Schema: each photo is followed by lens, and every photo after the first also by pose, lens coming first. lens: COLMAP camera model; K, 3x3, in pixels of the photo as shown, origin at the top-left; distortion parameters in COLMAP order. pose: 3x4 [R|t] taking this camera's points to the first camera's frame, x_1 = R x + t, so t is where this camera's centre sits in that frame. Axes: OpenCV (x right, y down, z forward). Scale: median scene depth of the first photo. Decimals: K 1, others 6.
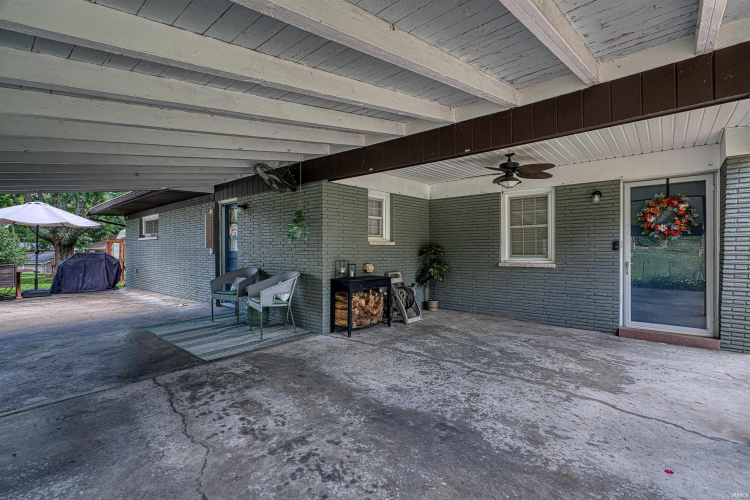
lens RADIAL K [[345.0, 0, 374.9], [0, 345.0, 246.0], [0, 0, 1]] dist [-0.002233, 0.000552]
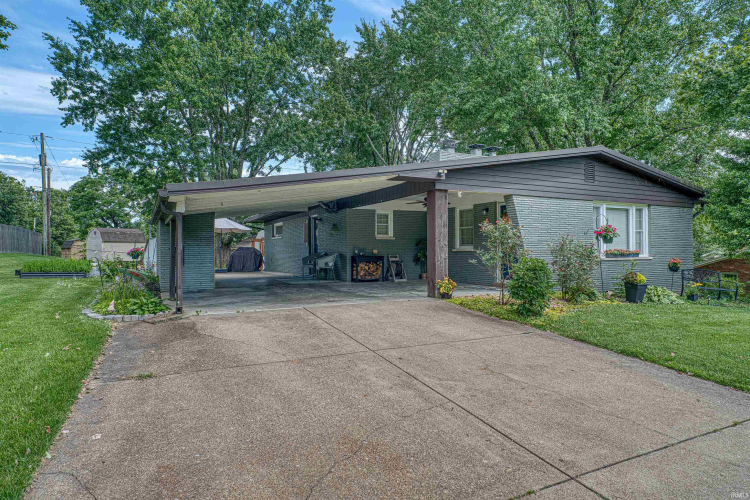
lens RADIAL K [[444.4, 0, 375.6], [0, 444.4, 250.0], [0, 0, 1]] dist [0.004037, 0.000526]
pose [[0.931816, -0.002868, -0.362919, 0.862287], [0.006428, 0.999942, 0.008604, 0.033655], [0.362873, -0.010350, 0.931781, -1.261311]]
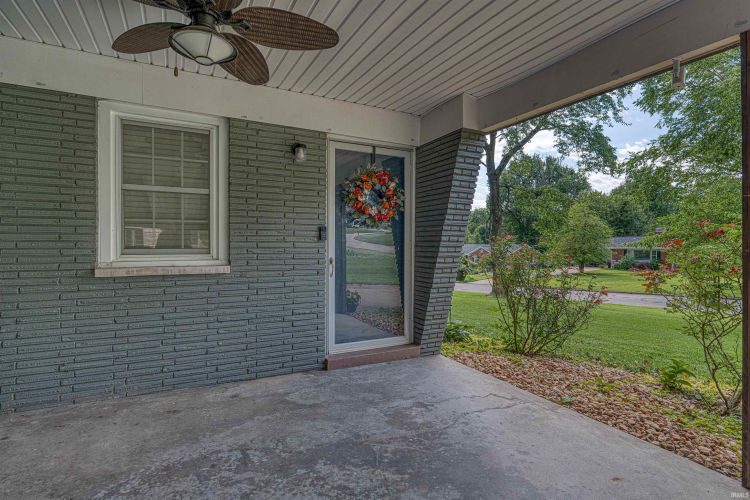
lens RADIAL K [[367.4, 0, 375.0], [0, 367.4, 249.0], [0, 0, 1]] dist [0.000973, -0.000181]
pose [[0.361604, -0.004199, 0.932322, 0.078609], [-0.012101, 0.999884, 0.009196, 0.018268], [-0.932253, -0.014608, 0.361511, 0.573921]]
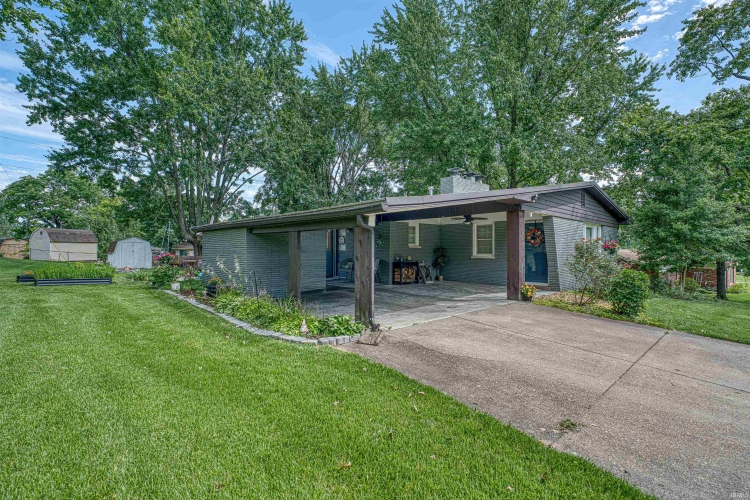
lens RADIAL K [[345.0, 0, 376.2], [0, 345.0, 252.0], [0, 0, 1]] dist [-0.002233, 0.000552]
pose [[0.994225, 0.006653, -0.107108, 0.011547], [-0.005212, 0.999892, 0.013730, -0.005590], [0.107187, -0.013093, 0.994153, -1.231392]]
